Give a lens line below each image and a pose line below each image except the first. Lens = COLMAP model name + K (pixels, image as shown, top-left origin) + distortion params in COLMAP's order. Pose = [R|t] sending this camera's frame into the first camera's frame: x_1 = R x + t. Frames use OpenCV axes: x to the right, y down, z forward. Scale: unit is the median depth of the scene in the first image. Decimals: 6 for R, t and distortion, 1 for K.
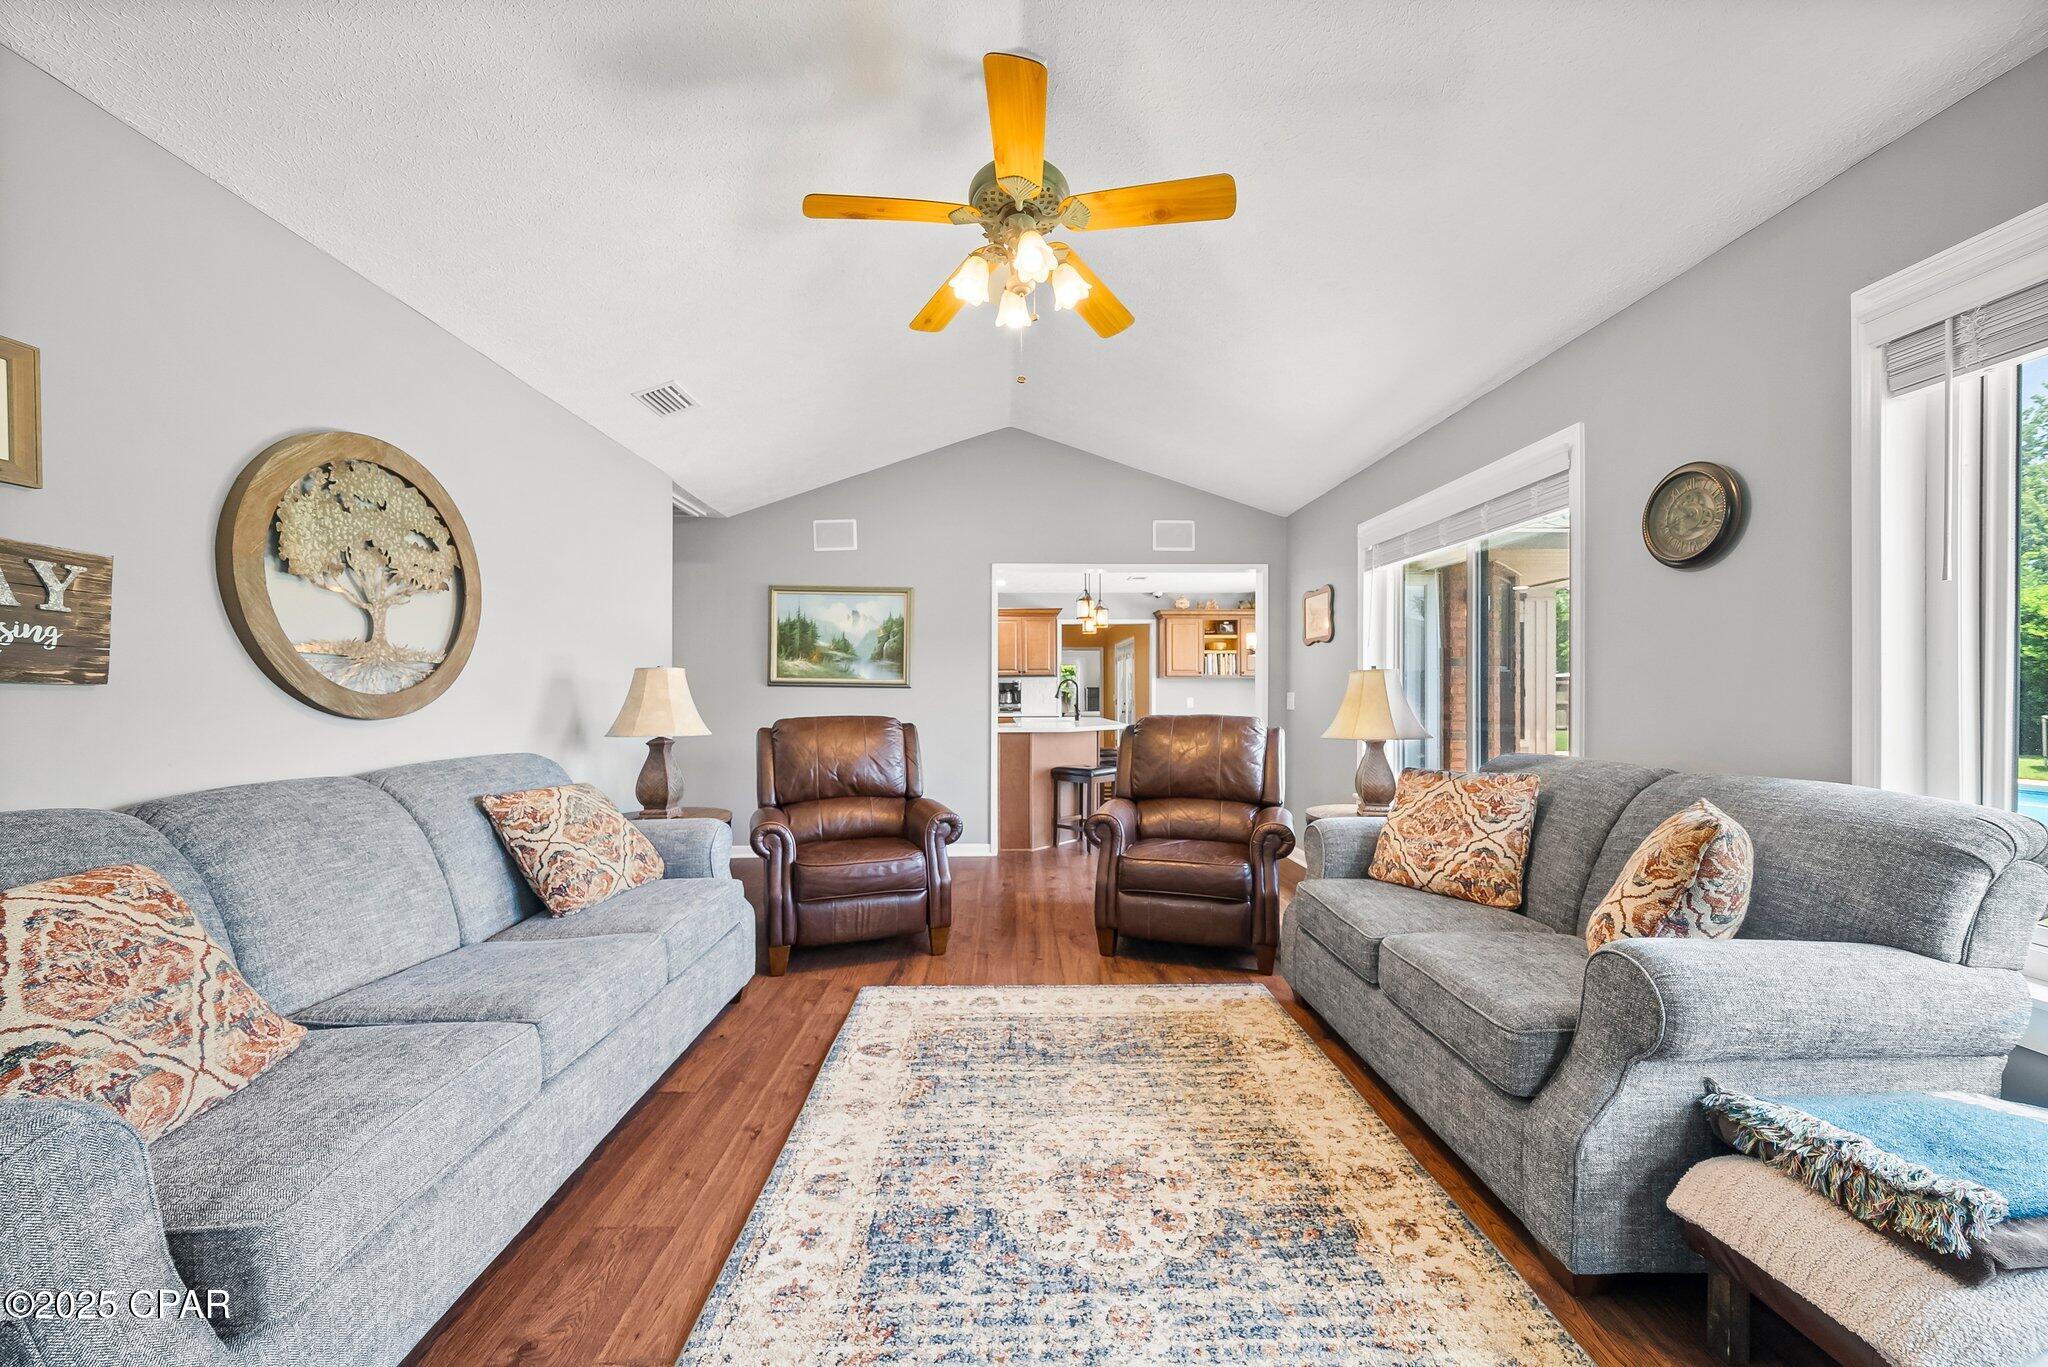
lens RADIAL K [[722.2, 0, 1018.9], [0, 722.2, 689.4], [0, 0, 1]] dist [-0.007816, 0.000229]
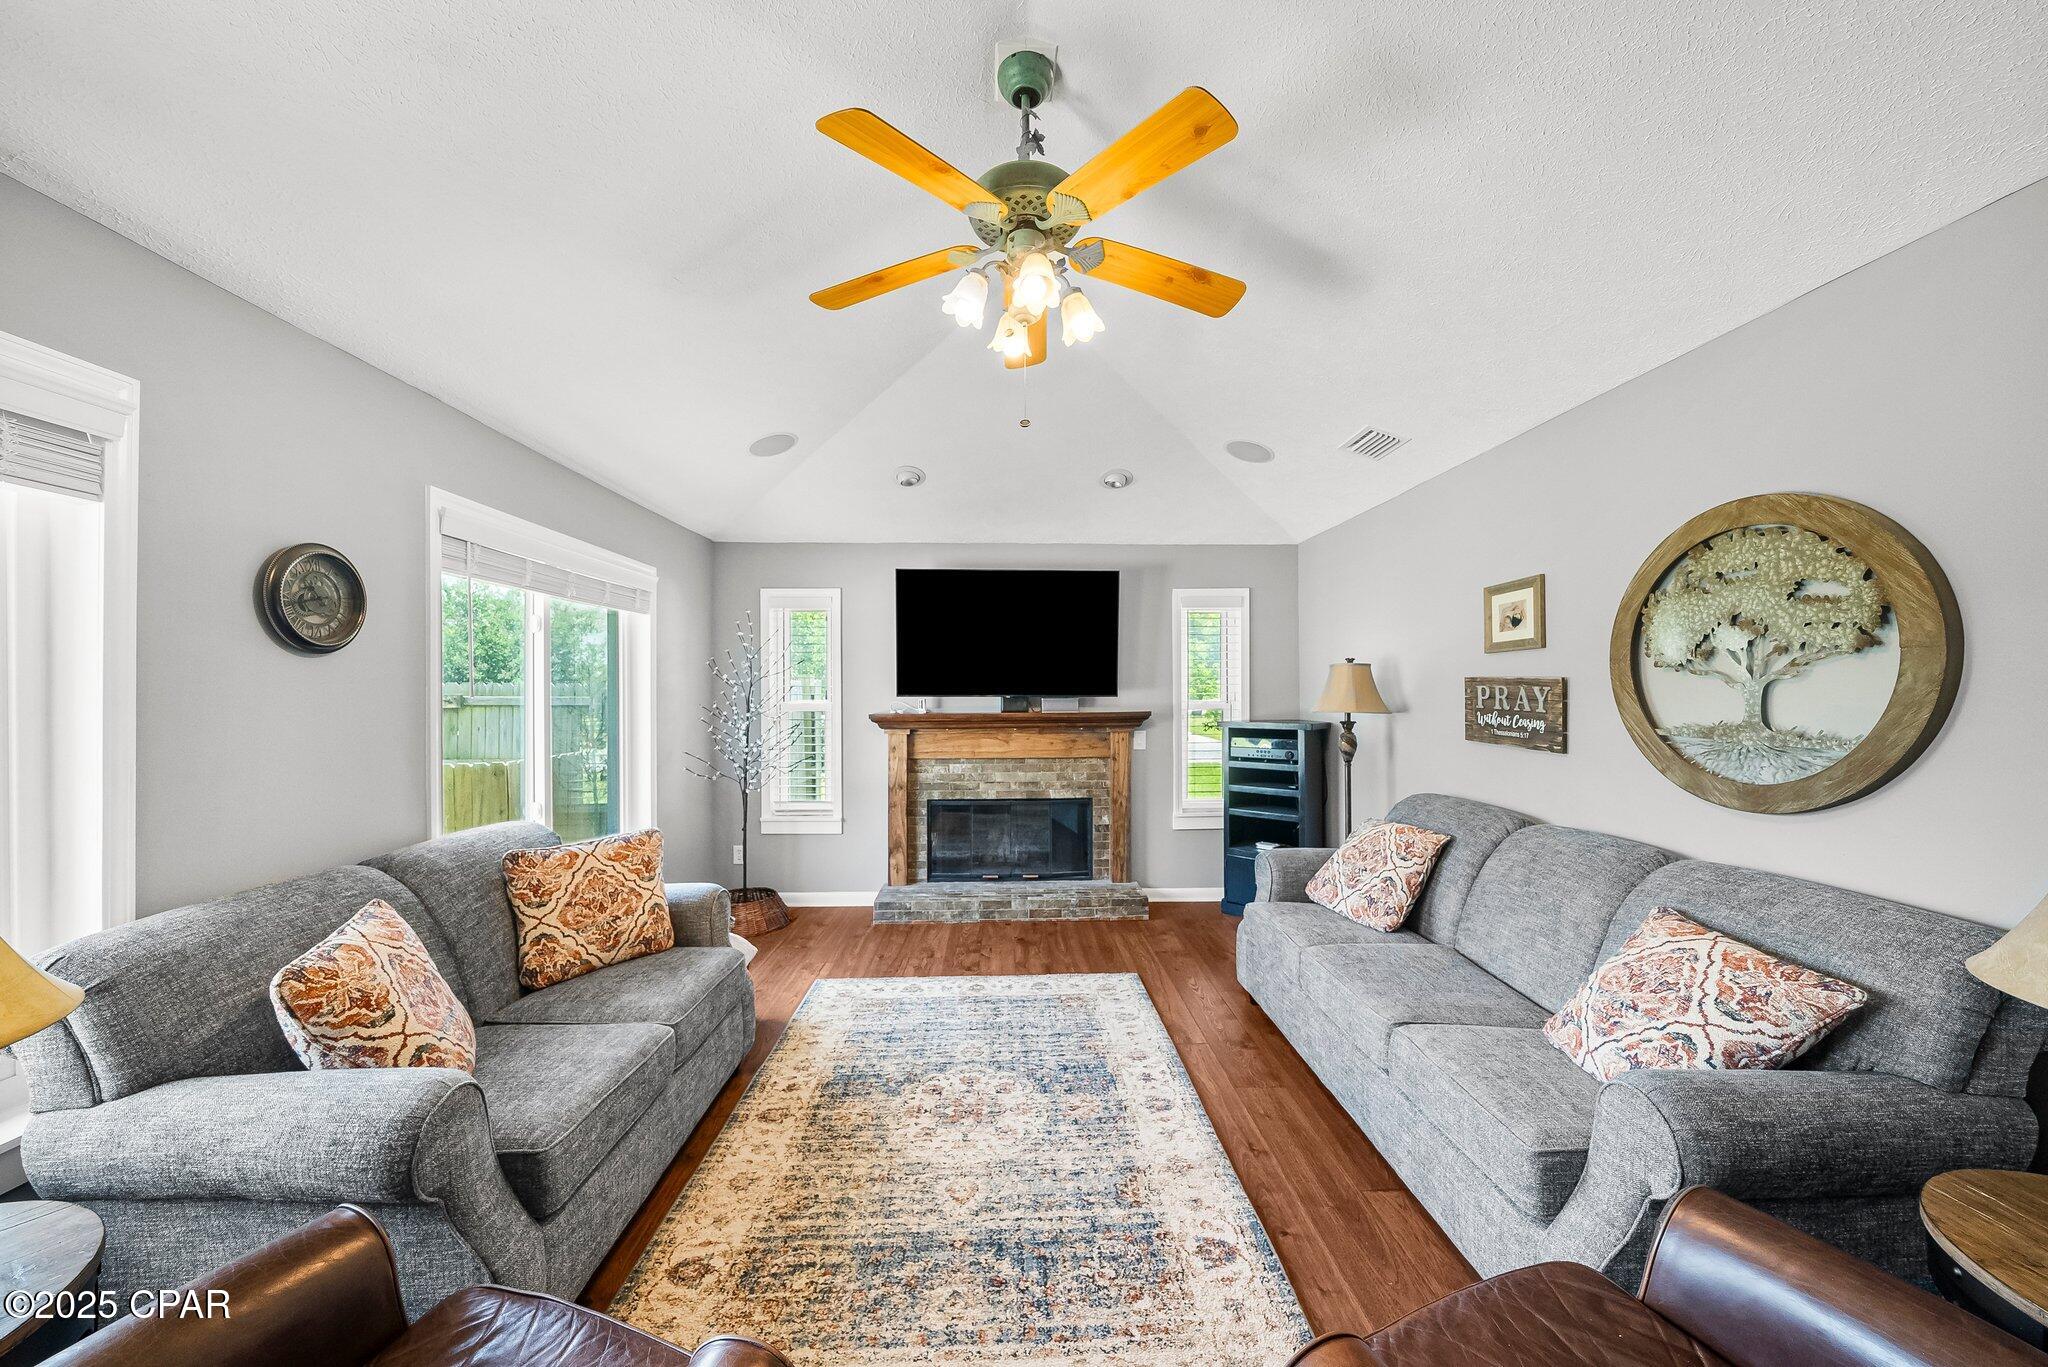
lens RADIAL K [[722.2, 0, 1021.5], [0, 722.2, 690.6], [0, 0, 1]] dist [-0.007816, 0.000229]
pose [[-0.999897, 0.004249, -0.013697, 0.024837], [0.004291, 0.999986, -0.003018, -0.132251], [0.013684, -0.003076, -0.999902, 2.269261]]
